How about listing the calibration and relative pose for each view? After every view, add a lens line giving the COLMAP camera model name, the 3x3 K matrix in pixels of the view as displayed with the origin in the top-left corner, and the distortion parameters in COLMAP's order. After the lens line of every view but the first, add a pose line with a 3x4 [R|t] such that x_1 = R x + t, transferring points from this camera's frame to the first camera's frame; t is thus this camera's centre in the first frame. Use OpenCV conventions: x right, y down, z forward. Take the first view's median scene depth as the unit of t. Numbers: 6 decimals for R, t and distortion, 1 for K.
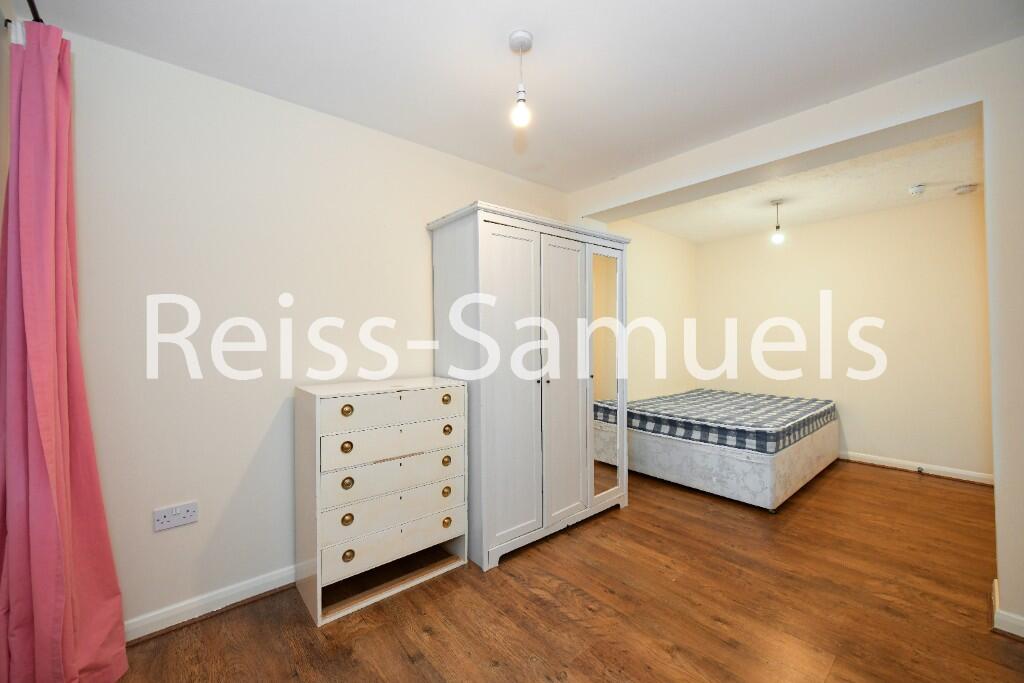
lens RADIAL K [[410.7, 0, 511.8], [0, 410.7, 338.3], [0, 0, 1]] dist [-0.017666, -0.001520]
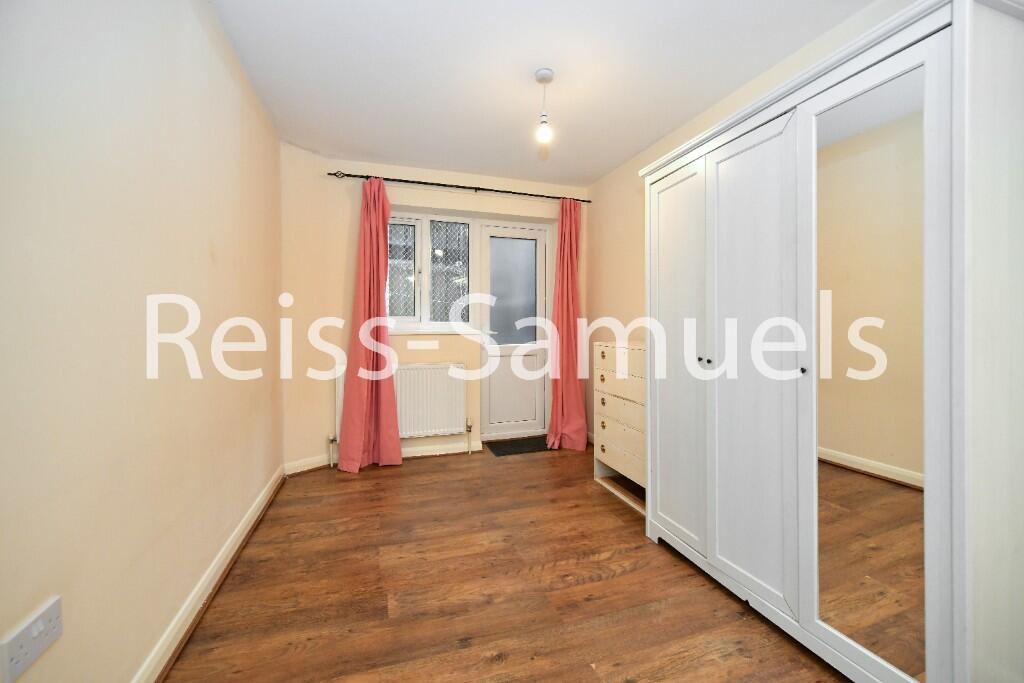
lens RADIAL K [[410.7, 0, 504.4], [0, 410.7, 330.4], [0, 0, 1]] dist [-0.017666, -0.001520]
pose [[-0.393273, 0.021755, -0.919164, 1.271812], [0.005979, 0.999759, 0.021105, 0.052903], [0.919402, 0.002805, -0.393309, 1.379414]]
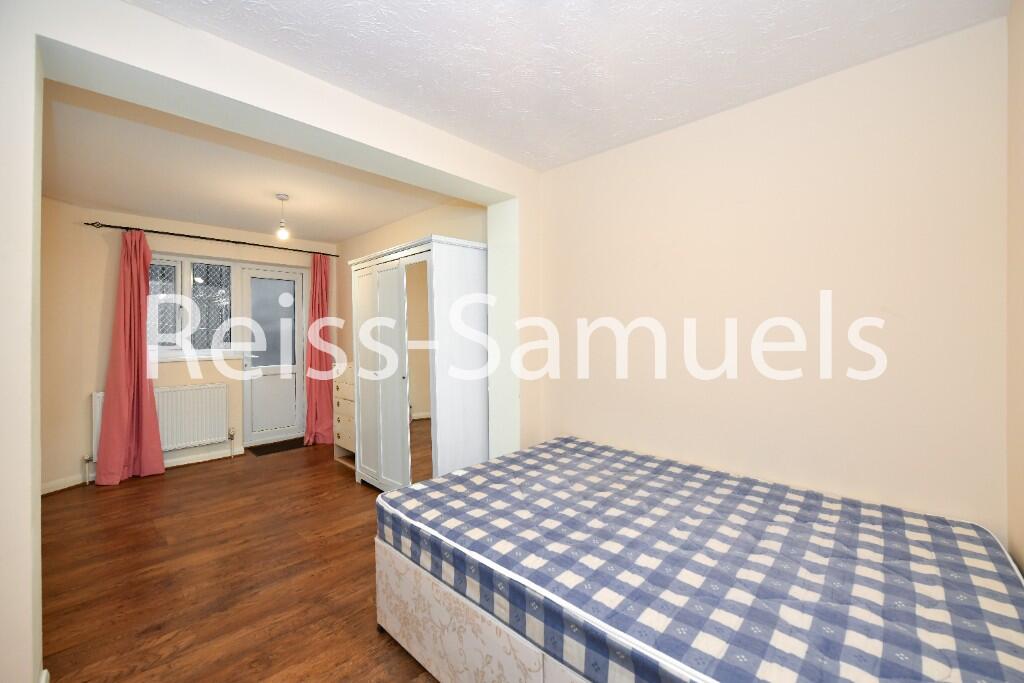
lens RADIAL K [[410.7, 0, 502.6], [0, 410.7, 329.0], [0, 0, 1]] dist [-0.017666, -0.001520]
pose [[0.084196, -0.001880, -0.996447, 2.125376], [0.014741, 0.999891, -0.000641, -0.052438], [0.996340, -0.014635, 0.084215, 1.887668]]
